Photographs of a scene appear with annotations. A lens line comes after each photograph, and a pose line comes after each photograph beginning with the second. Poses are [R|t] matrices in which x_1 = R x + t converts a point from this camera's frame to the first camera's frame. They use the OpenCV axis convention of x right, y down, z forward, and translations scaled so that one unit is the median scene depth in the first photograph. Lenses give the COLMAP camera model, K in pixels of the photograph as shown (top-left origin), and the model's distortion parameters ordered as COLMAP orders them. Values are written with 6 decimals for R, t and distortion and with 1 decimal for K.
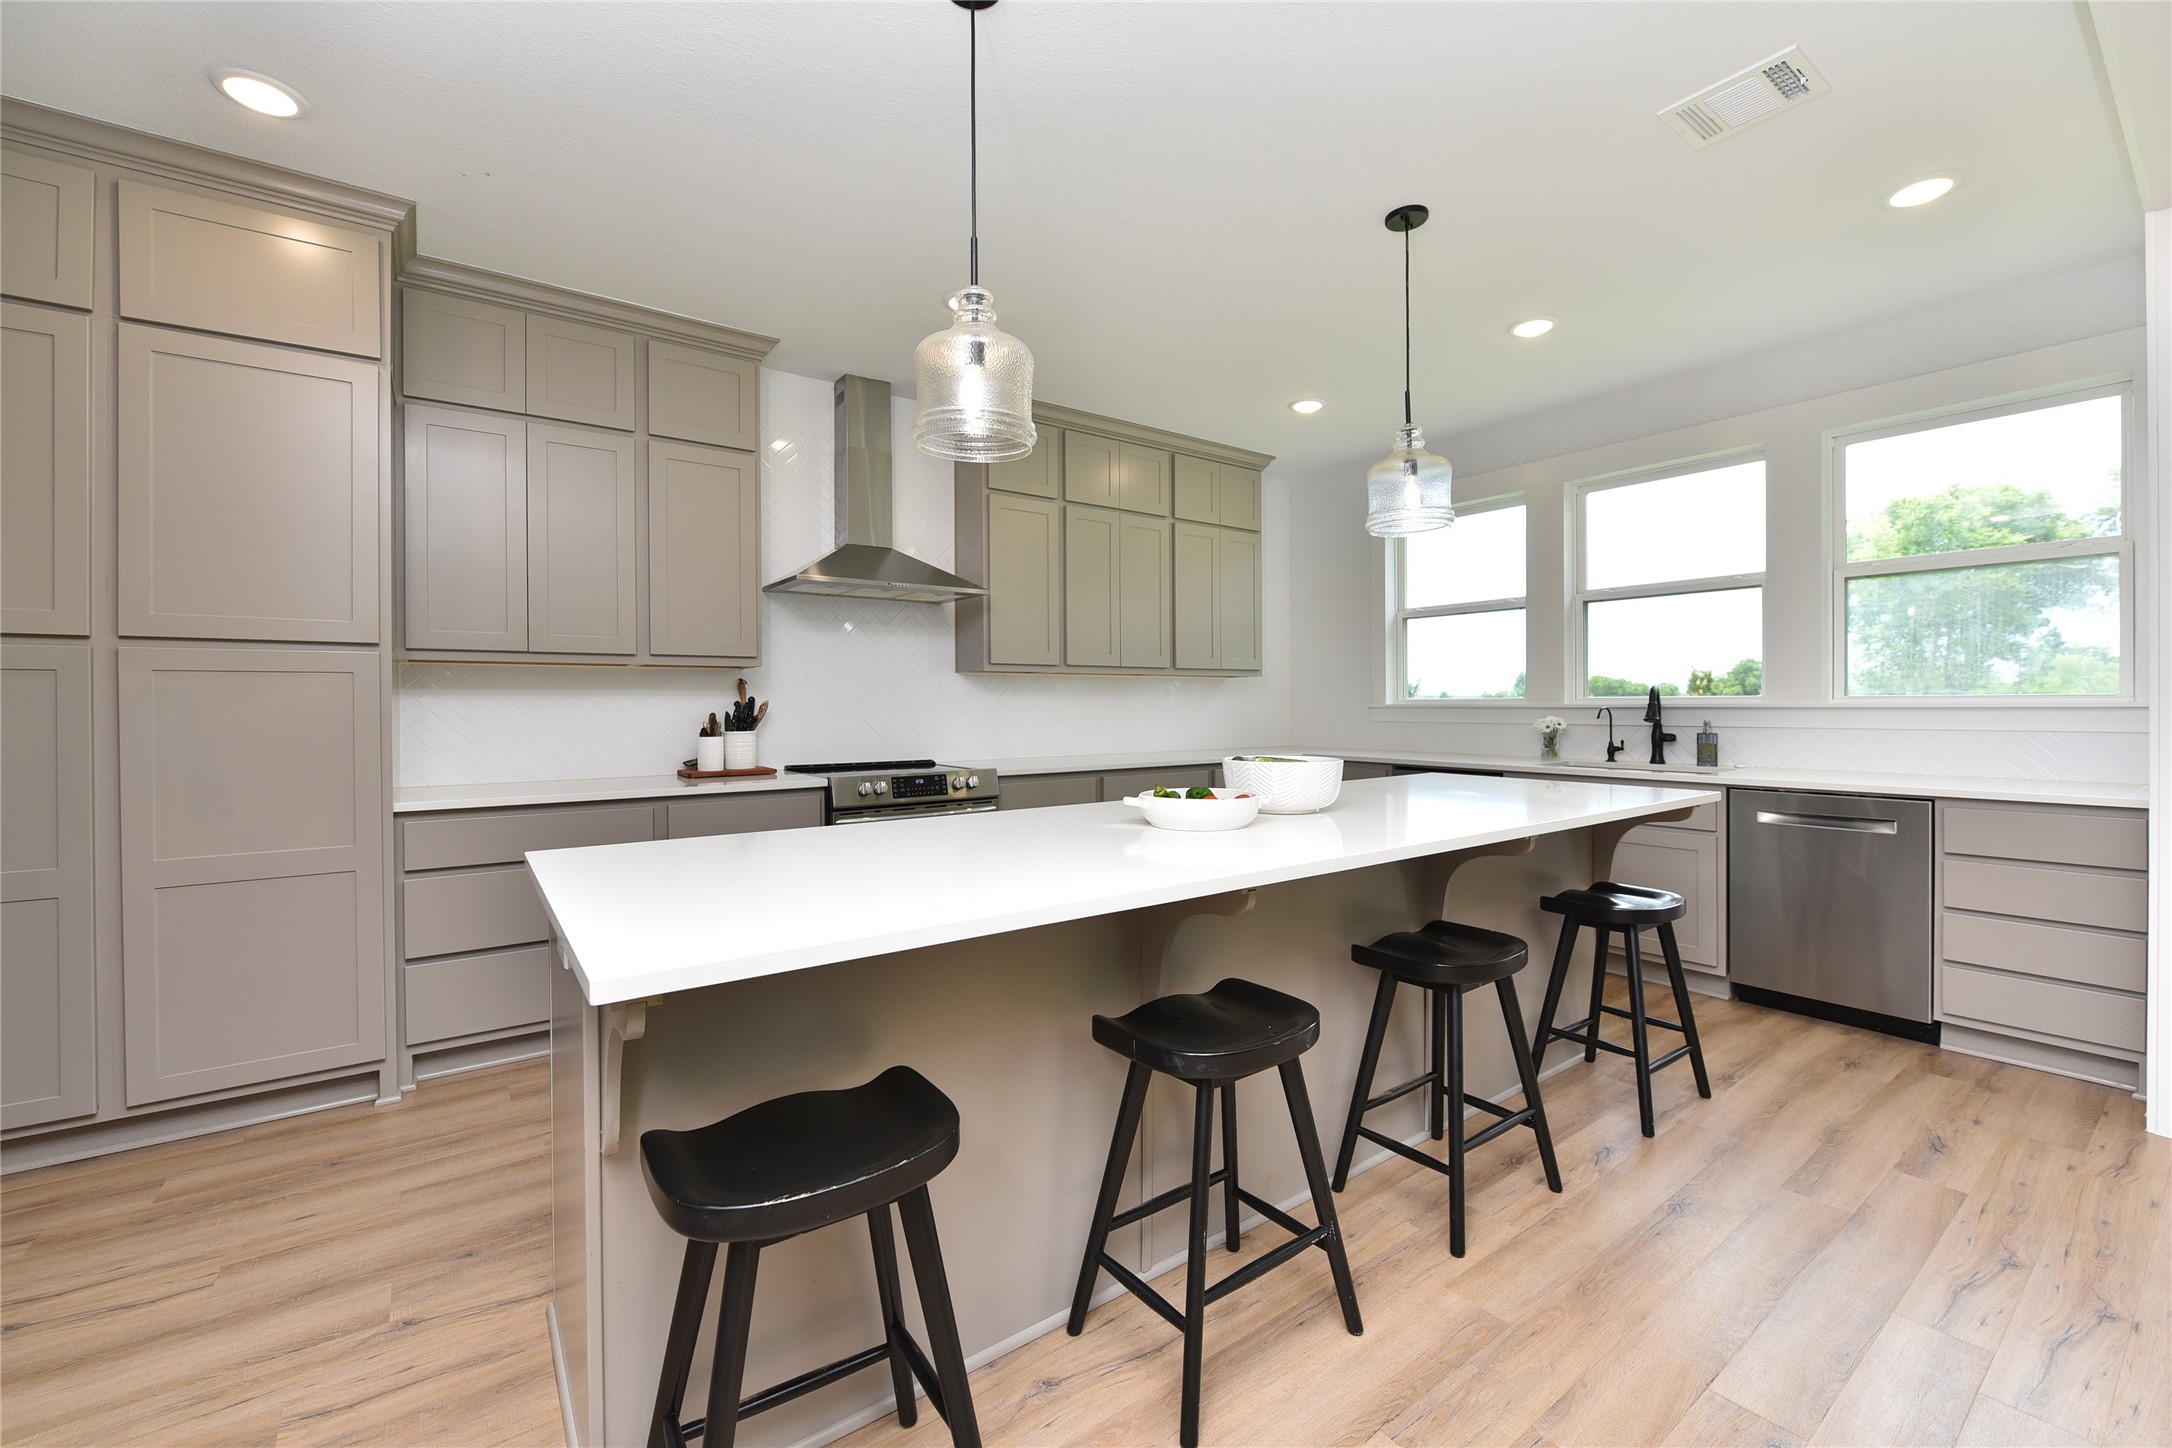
lens RADIAL K [[889.1, 0, 1073.7], [0, 889.1, 708.3], [0, 0, 1]] dist [0.000948, 0.000415]
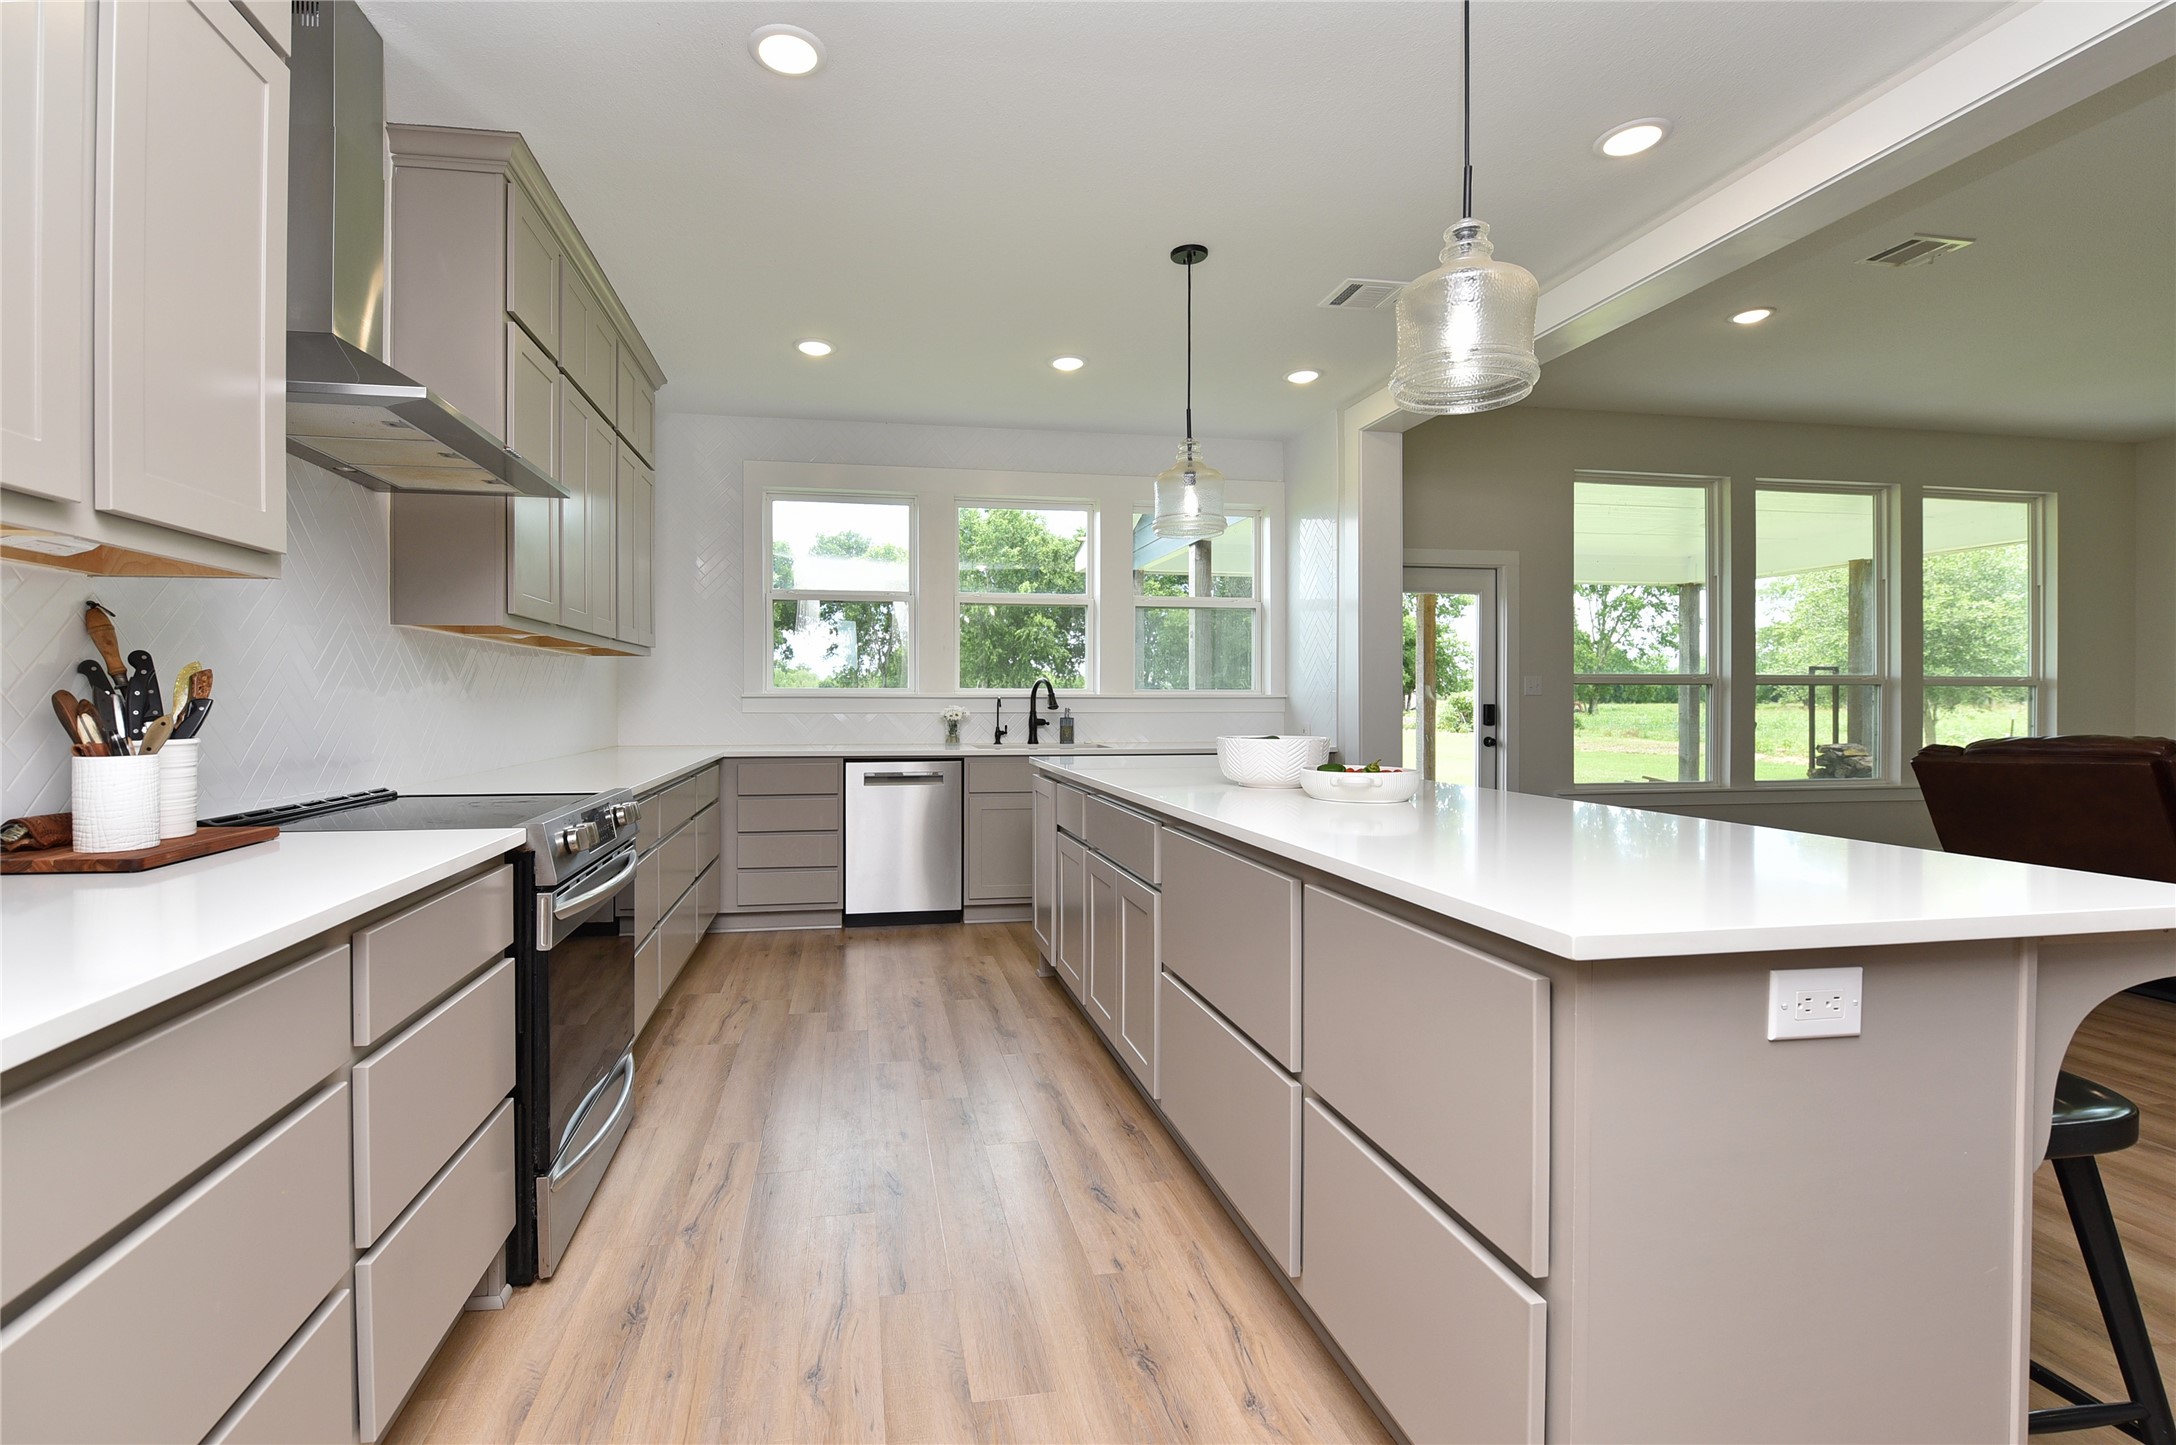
lens RADIAL K [[971.1, 0, 1071.4], [0, 971.1, 701.2], [0, 0, 1]] dist [0.001100, 0.000395]
pose [[0.412953, 0.003466, 0.910746, -0.521618], [0.002133, 0.999986, -0.004773, 0.011080], [-0.910750, 0.003914, 0.412940, 0.410998]]
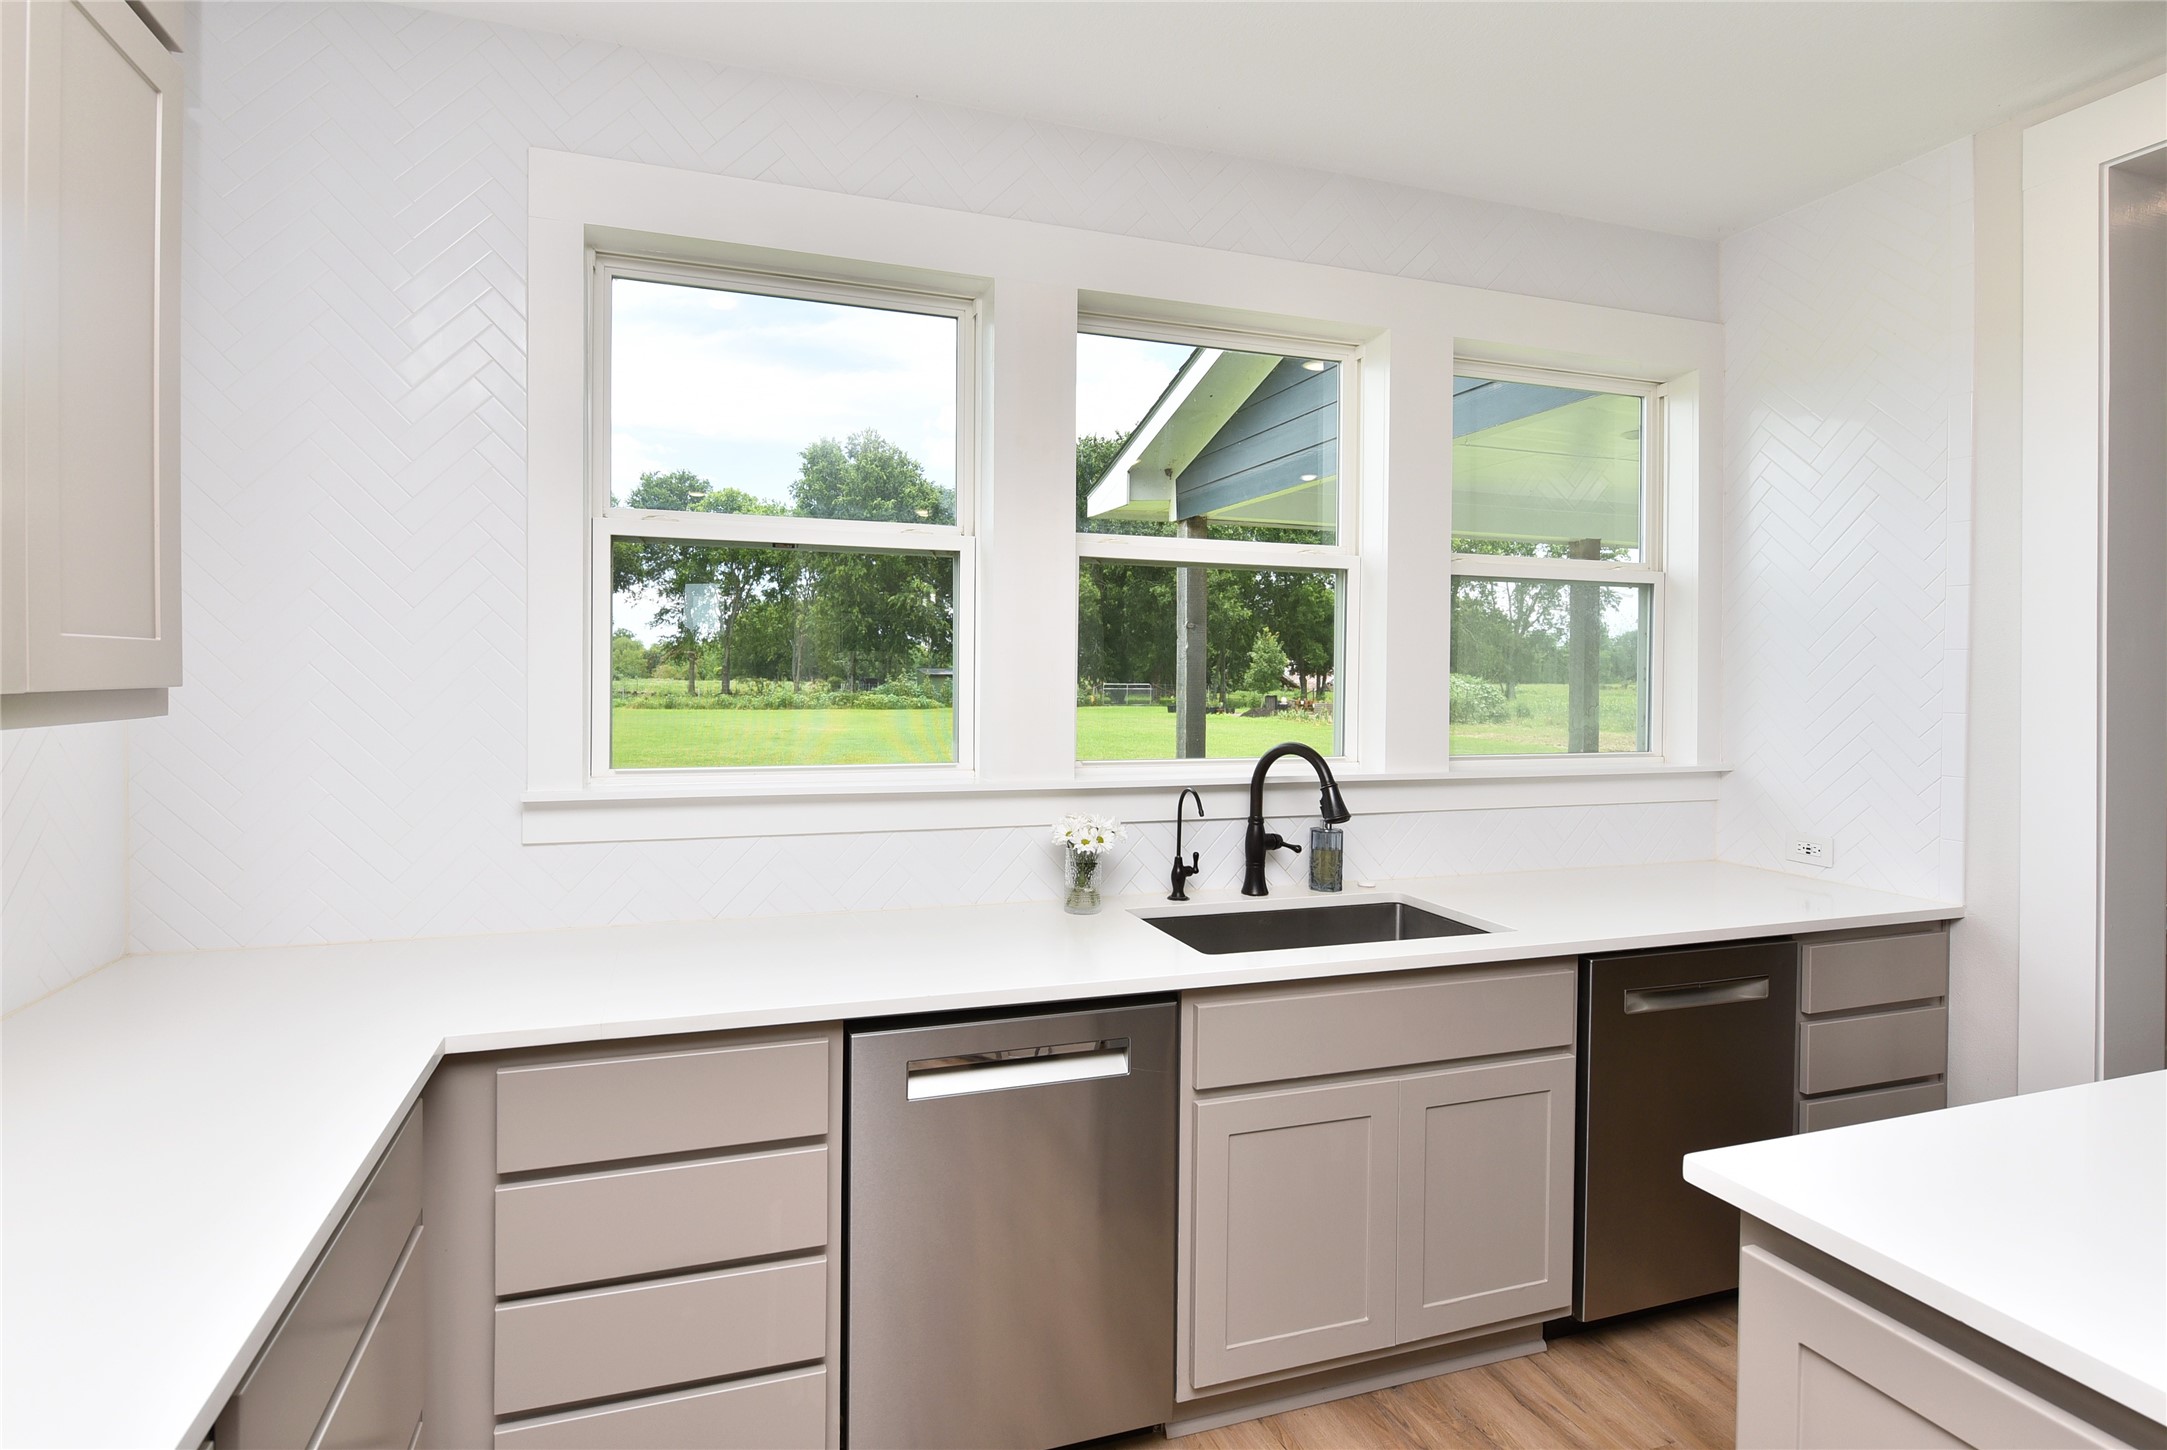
lens RADIAL K [[1065.7, 0, 1092.7], [0, 1065.7, 690.6], [0, 0, 1]] dist [0.005756, -0.002292]
pose [[0.276449, -0.006474, 0.961007, 0.041786], [-0.006570, 0.999941, 0.008627, -0.059404], [-0.961006, -0.008699, 0.276390, 0.923665]]
